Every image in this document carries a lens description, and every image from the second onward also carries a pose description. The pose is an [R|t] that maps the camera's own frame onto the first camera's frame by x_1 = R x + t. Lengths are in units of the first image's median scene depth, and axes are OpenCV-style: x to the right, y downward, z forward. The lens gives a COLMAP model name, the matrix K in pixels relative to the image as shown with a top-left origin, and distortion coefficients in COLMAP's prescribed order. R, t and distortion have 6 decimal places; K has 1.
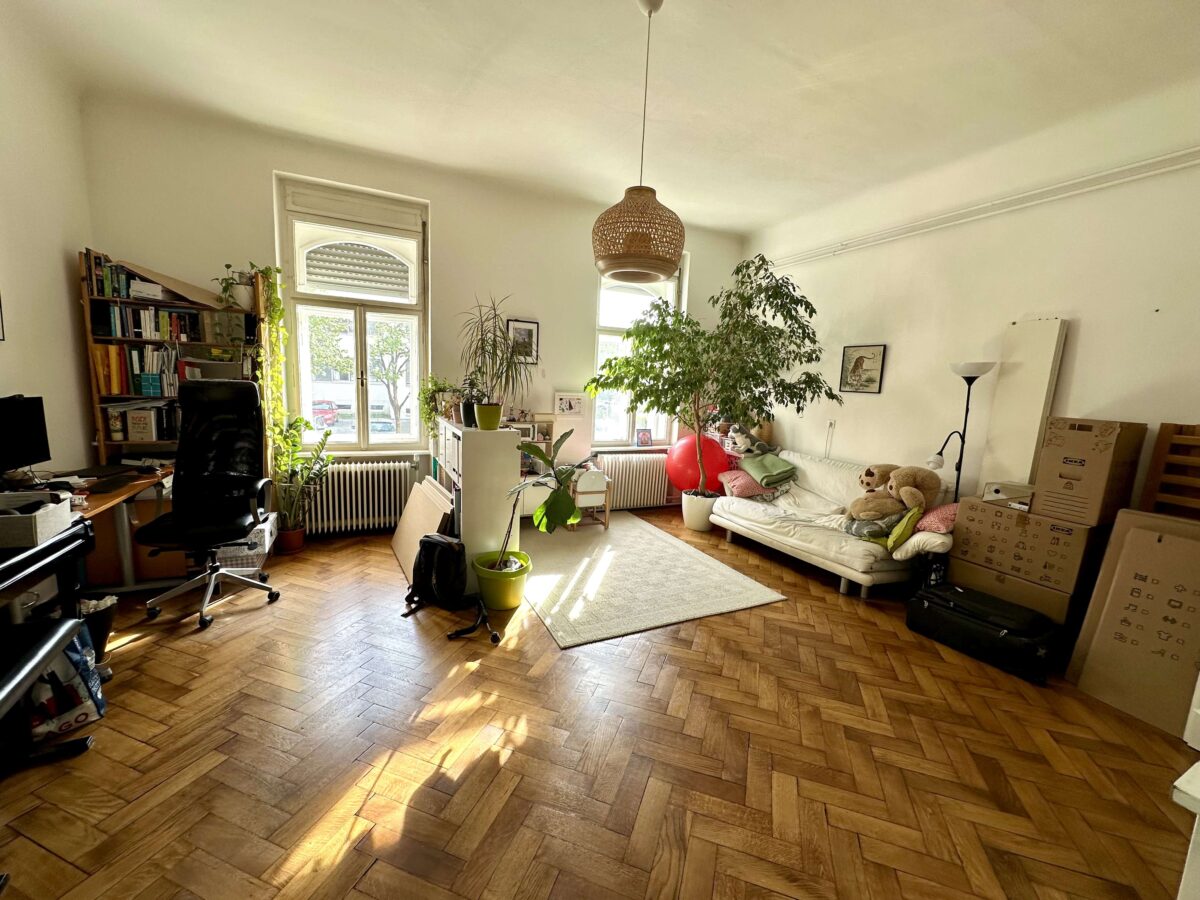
lens RADIAL K [[484.8, 0, 600.0], [0, 484.8, 450.0], [0, 0, 1]] dist [-0.000005, -0.000051]
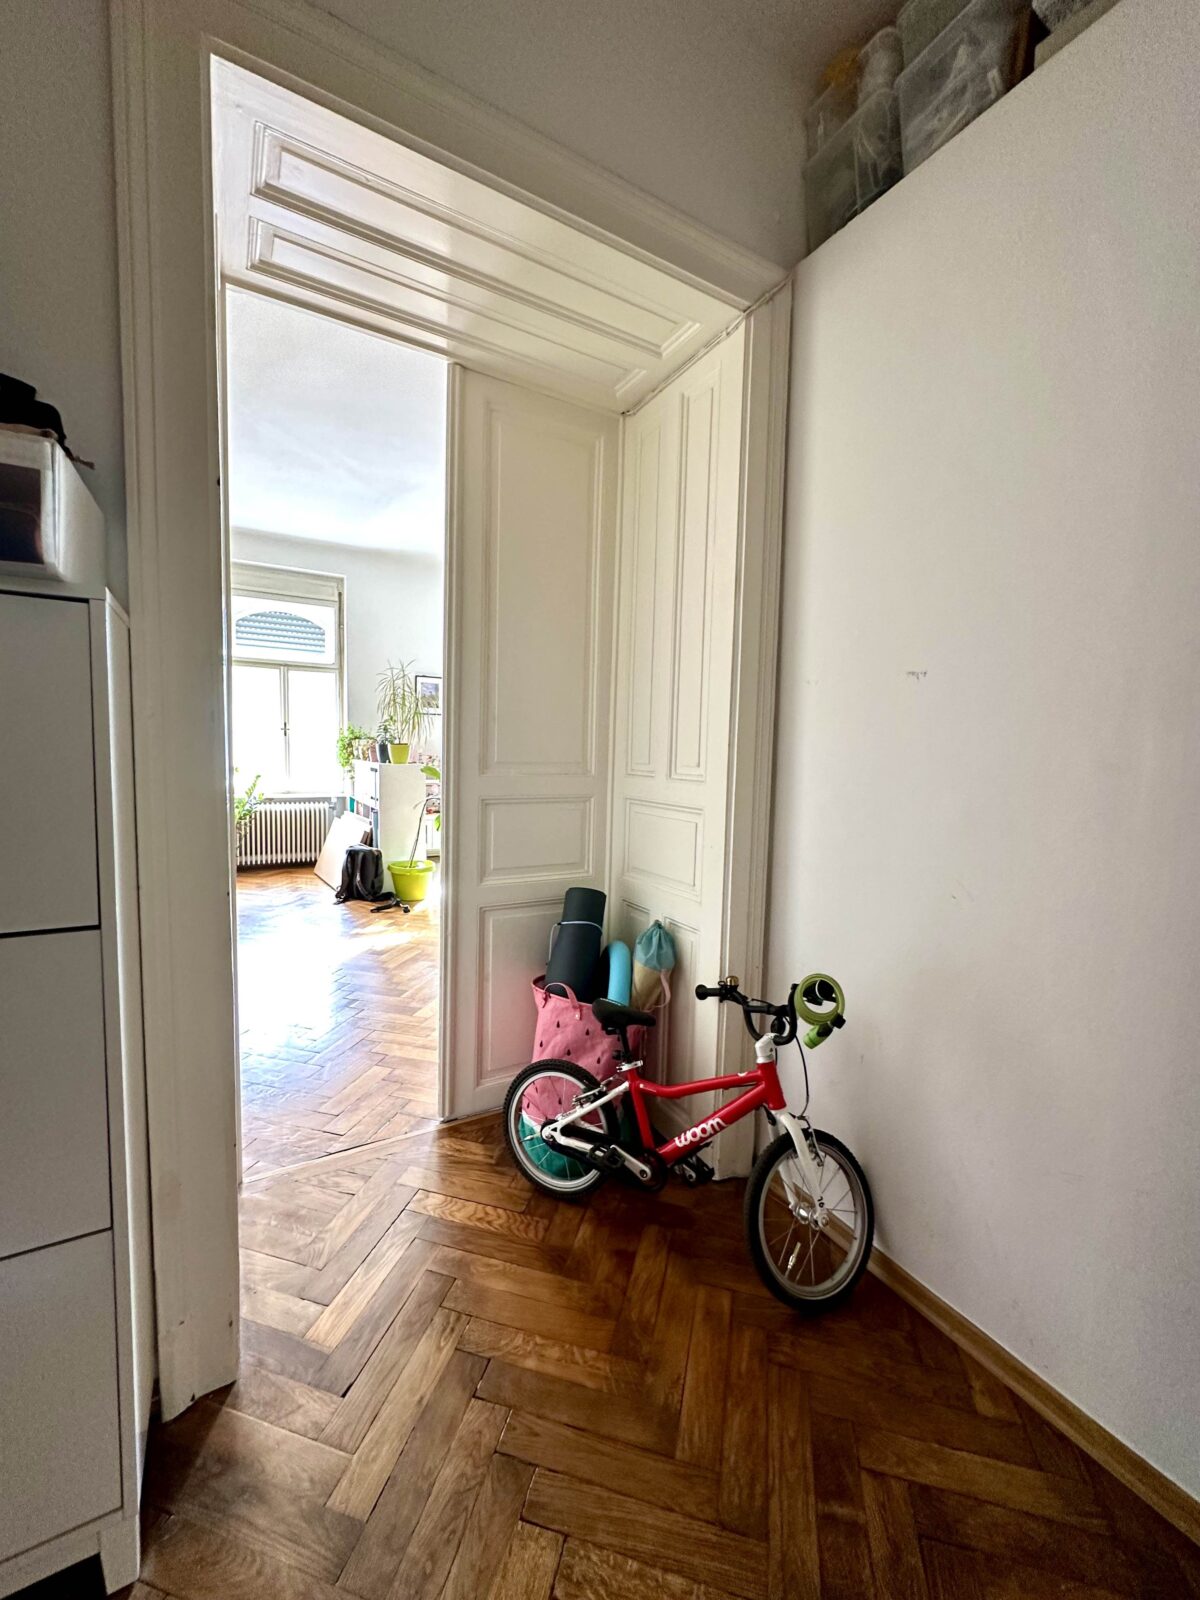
lens RADIAL K [[646.4, 0, 600.0], [0, 646.4, 800.0], [0, 0, 1]] dist [-0.000005, -0.000051]
pose [[0.996967, -0.026951, 0.073008, 0.151202], [0.030845, 0.998131, -0.052747, 0.142963], [-0.071450, 0.054839, 0.995936, -0.650127]]
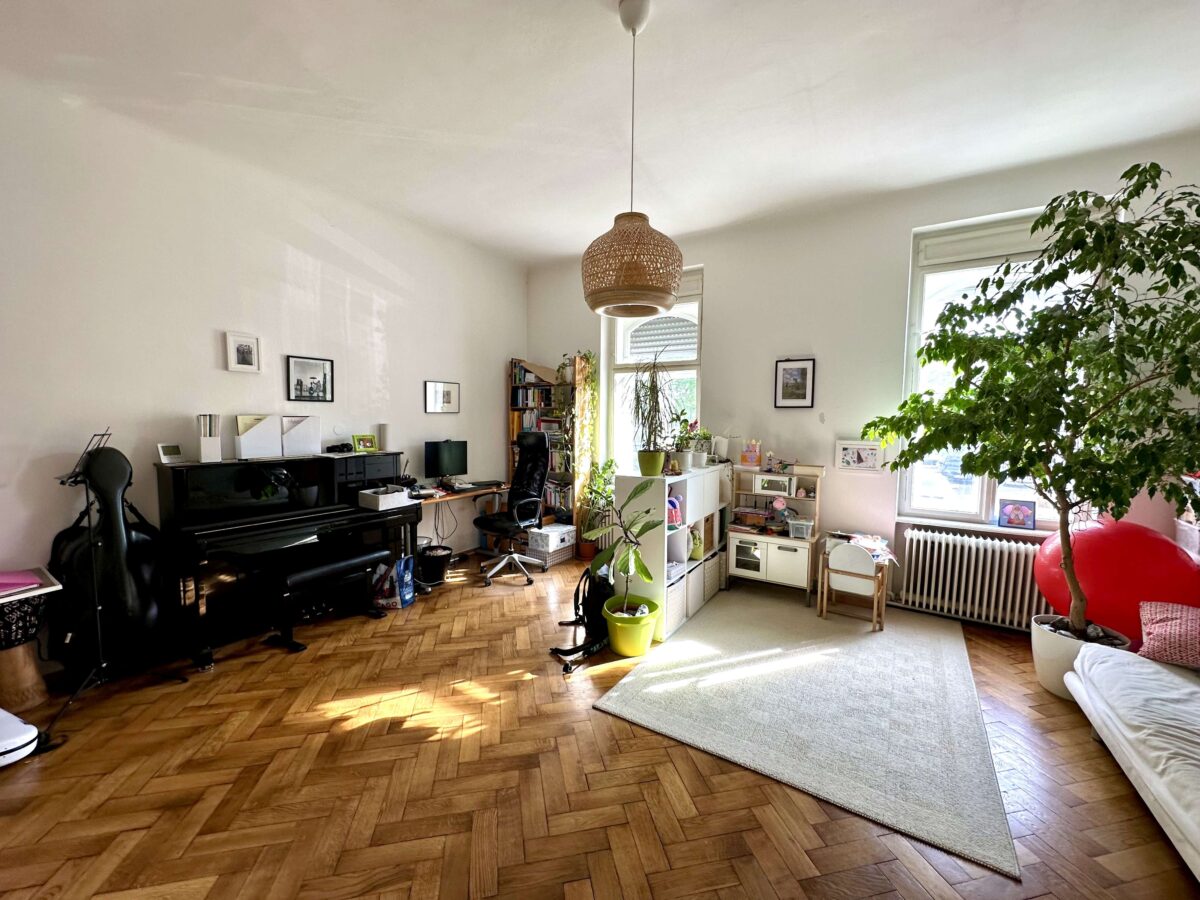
lens RADIAL K [[484.8, 0, 600.0], [0, 484.8, 450.0], [0, 0, 1]] dist [-0.000005, -0.000051]
pose [[0.507700, 0.021678, -0.861261, 0.540782], [-0.106150, 0.993640, -0.037564, -0.041645], [0.854969, 0.110494, 0.506773, 0.343512]]
